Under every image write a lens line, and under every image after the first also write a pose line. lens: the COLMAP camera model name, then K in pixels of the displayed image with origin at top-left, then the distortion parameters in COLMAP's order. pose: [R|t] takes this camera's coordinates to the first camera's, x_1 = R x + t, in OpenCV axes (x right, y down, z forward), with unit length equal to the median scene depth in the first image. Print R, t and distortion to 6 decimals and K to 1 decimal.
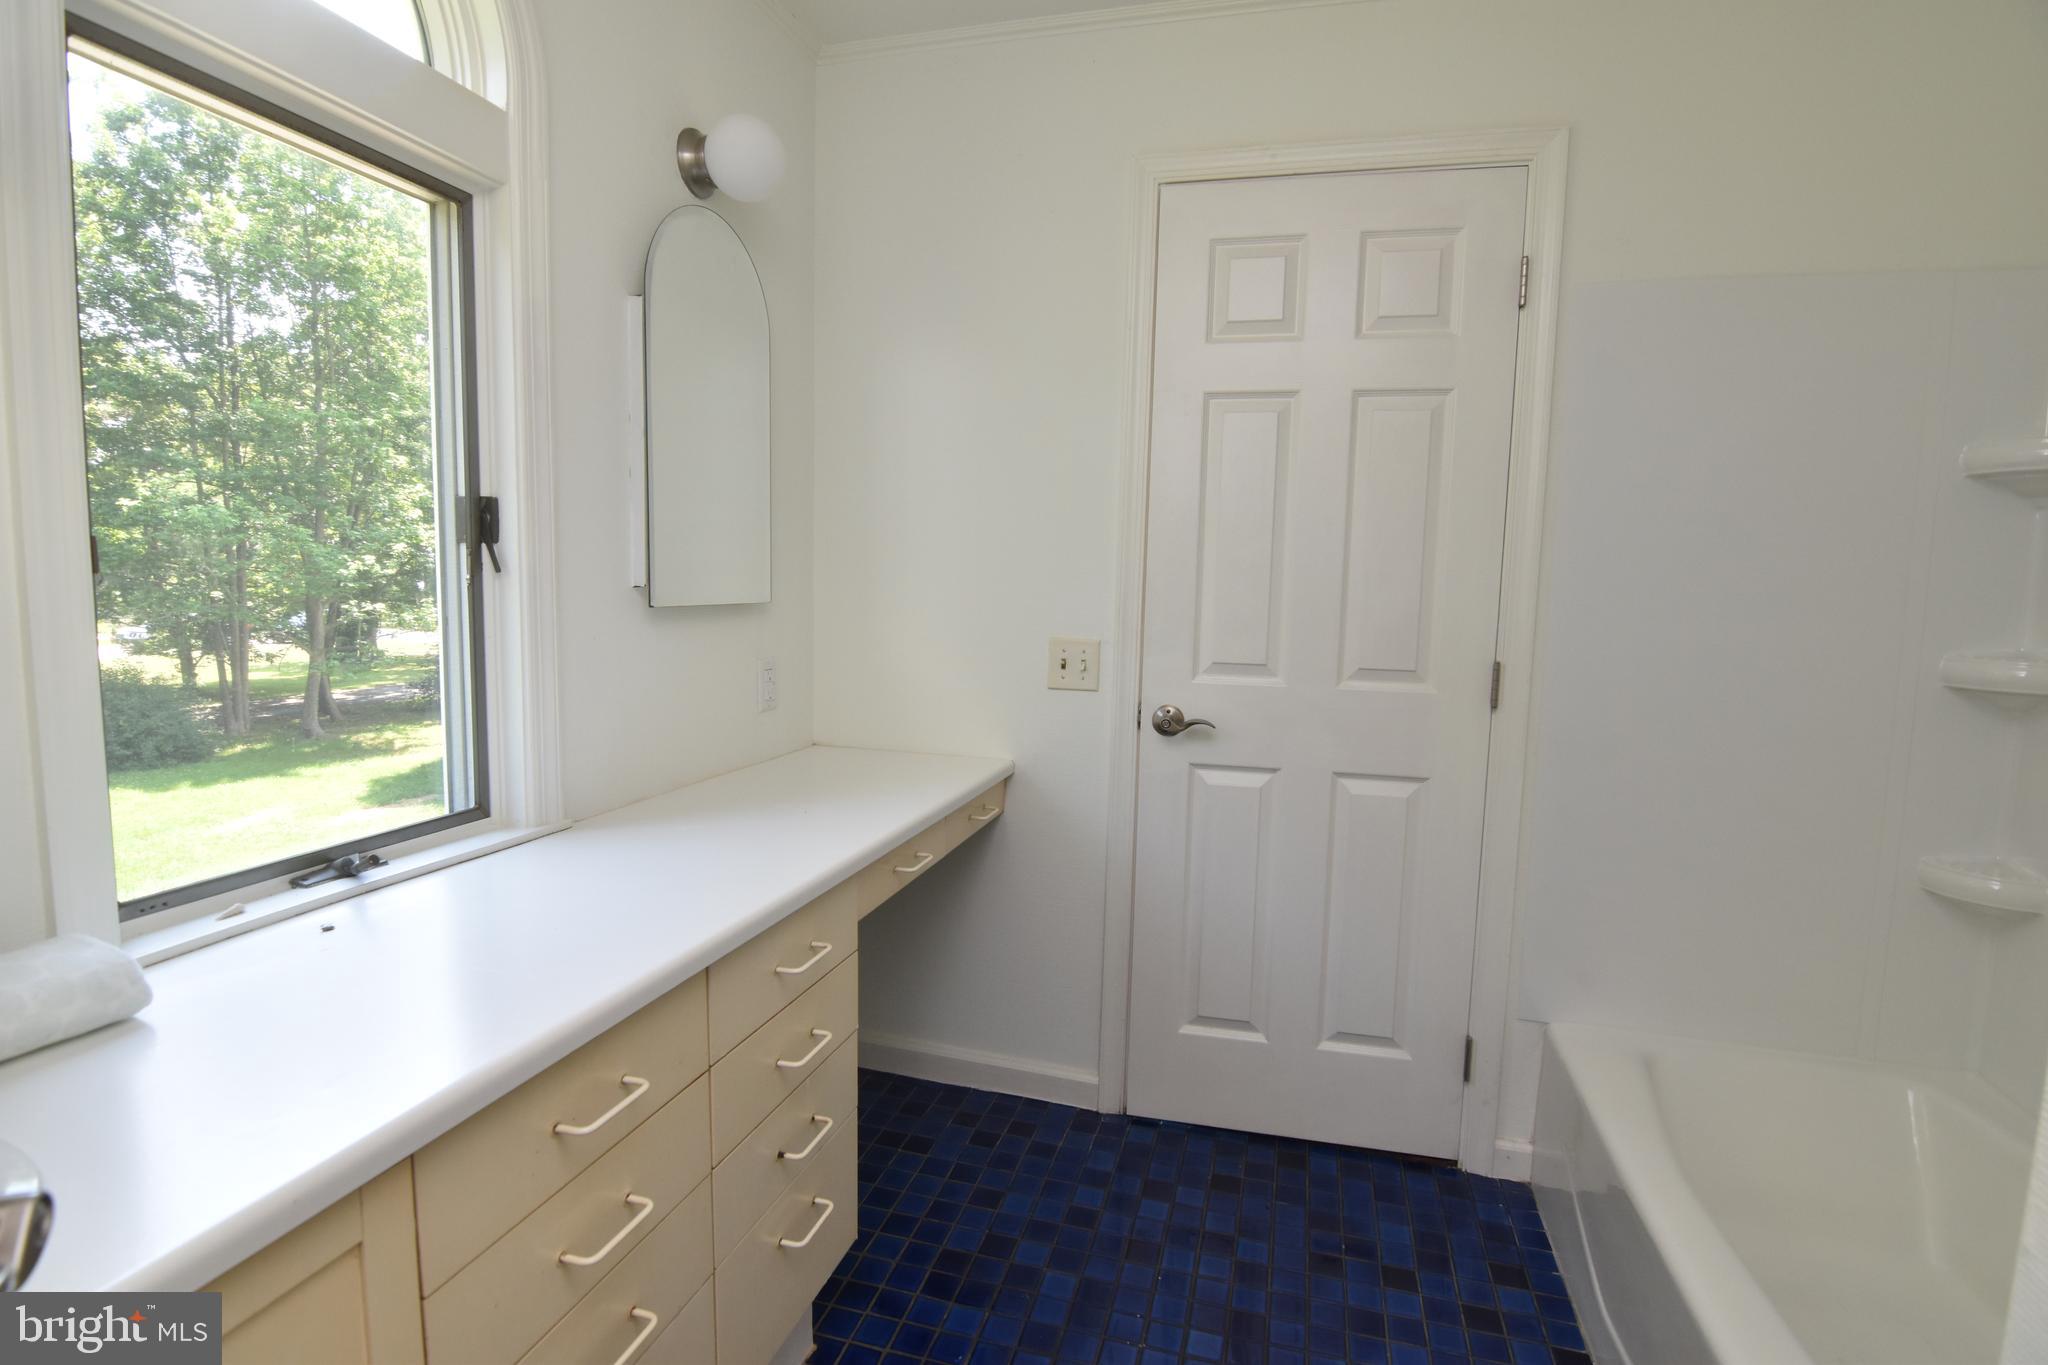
lens RADIAL K [[989.8, 0, 1037.8], [0, 989.8, 687.2], [0, 0, 1]] dist [-0.021431, -0.002155]
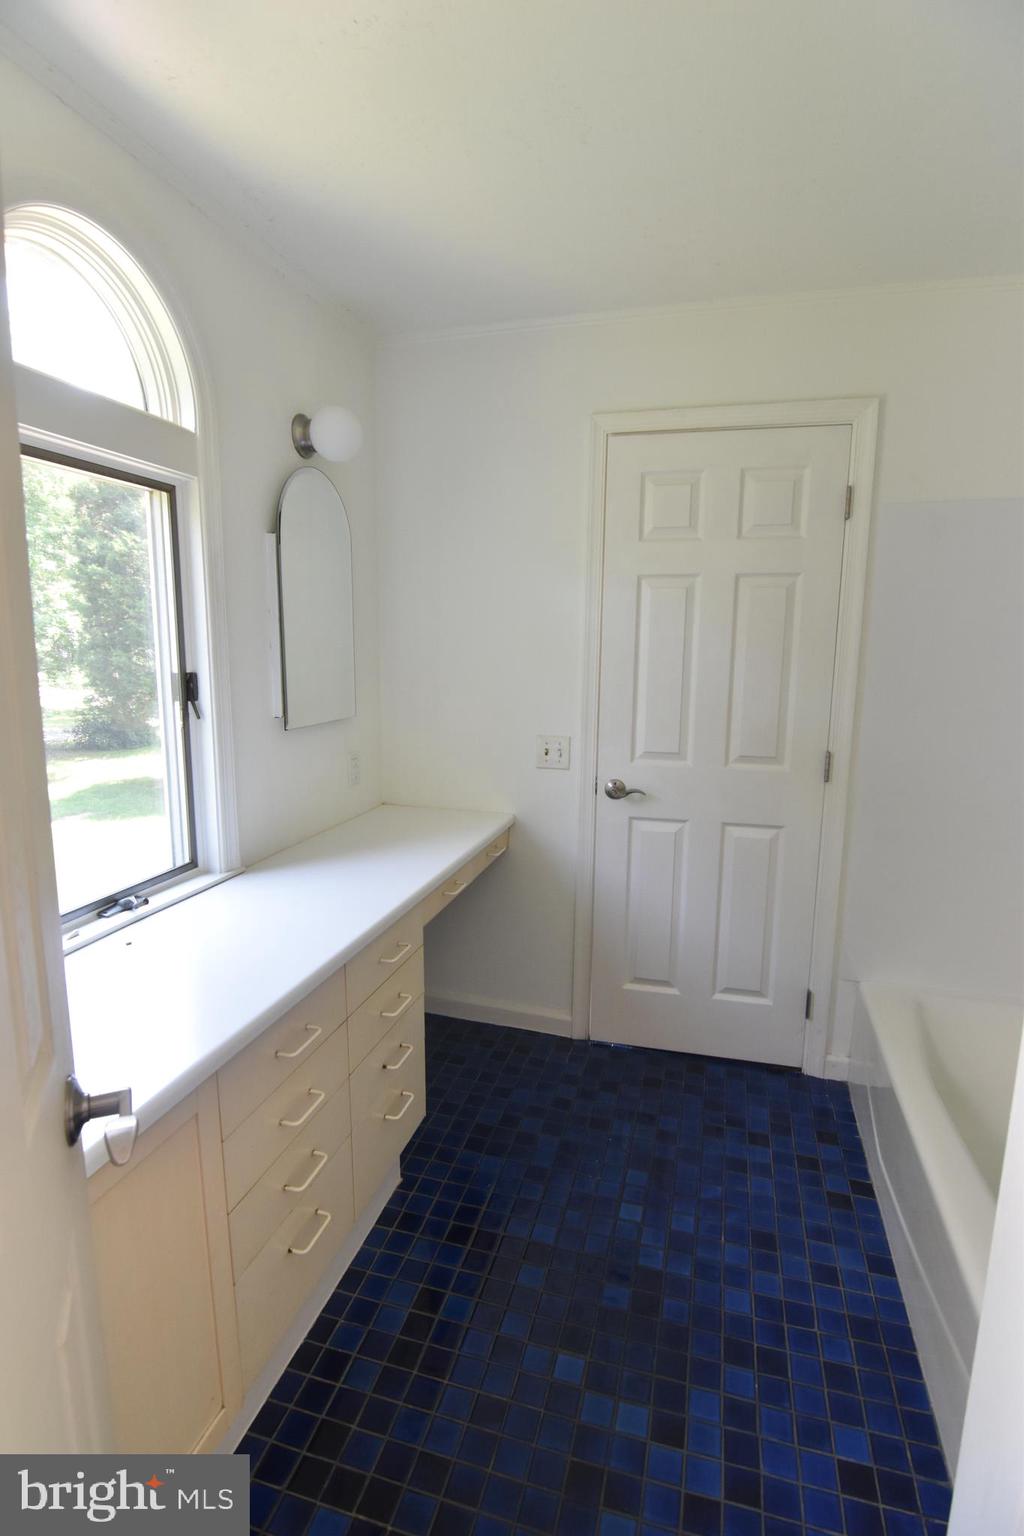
lens RADIAL K [[742.3, 0, 513.9], [0, 742.3, 769.0], [0, 0, 1]] dist [-0.021431, -0.002155]
pose [[0.999772, -0.012269, -0.017502, -0.005646], [0.013330, 0.997996, 0.061853, -0.080705], [0.016708, -0.062072, 0.997932, -0.169128]]
